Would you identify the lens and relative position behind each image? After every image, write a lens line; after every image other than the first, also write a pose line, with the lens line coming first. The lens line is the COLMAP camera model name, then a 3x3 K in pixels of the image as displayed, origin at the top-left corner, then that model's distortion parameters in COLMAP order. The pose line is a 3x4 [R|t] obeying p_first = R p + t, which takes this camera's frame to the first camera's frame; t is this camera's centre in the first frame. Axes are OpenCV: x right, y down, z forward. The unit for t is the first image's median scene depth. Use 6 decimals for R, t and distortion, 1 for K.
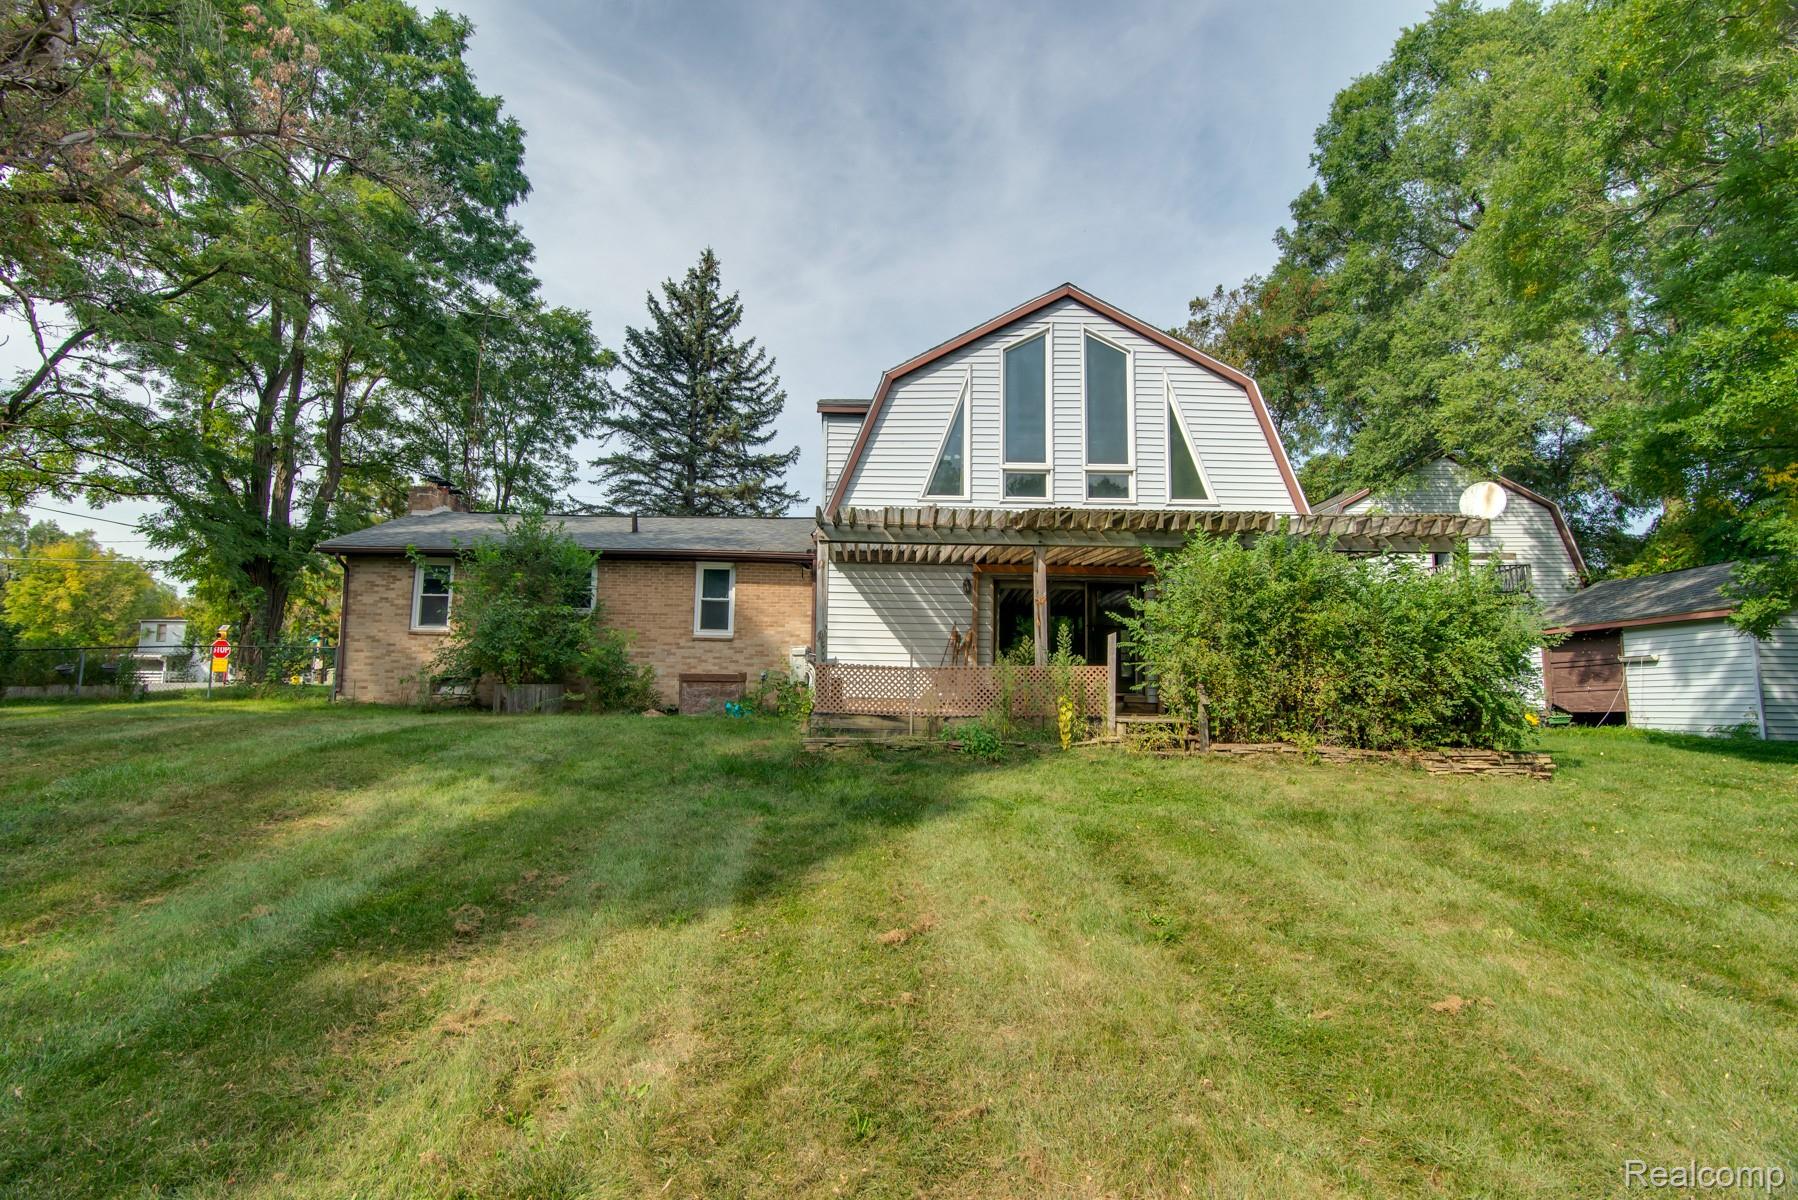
lens RADIAL K [[869.5, 0, 899.0], [0, 869.5, 600.0], [0, 0, 1]] dist [0.000730, 0.000169]
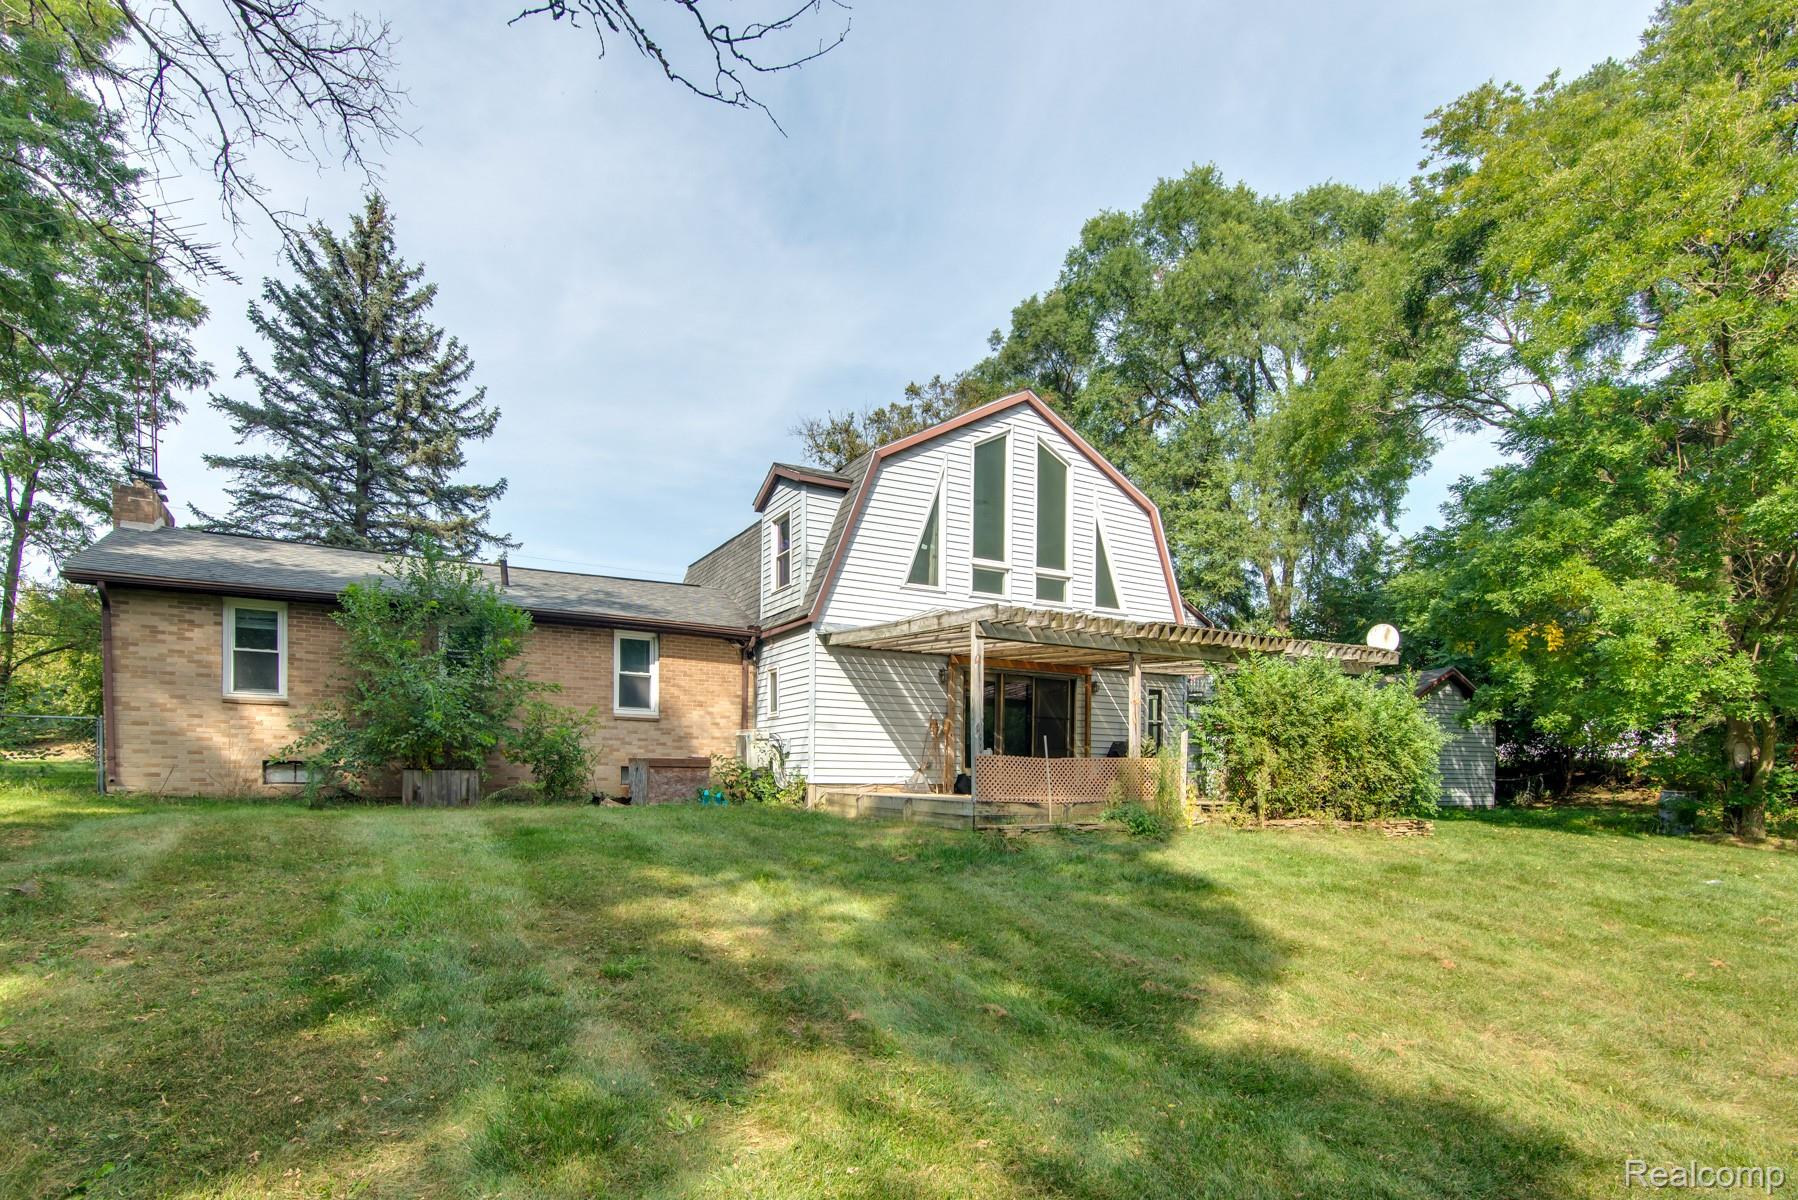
lens RADIAL K [[912.7, 0, 899.0], [0, 912.7, 793.2], [0, 0, 1]] dist [-0.003233, 0.000022]
pose [[0.884243, -0.013698, 0.466826, -0.460696], [-0.049275, 0.991254, 0.122421, -0.007964], [-0.464420, -0.131253, 0.875835, 0.047116]]
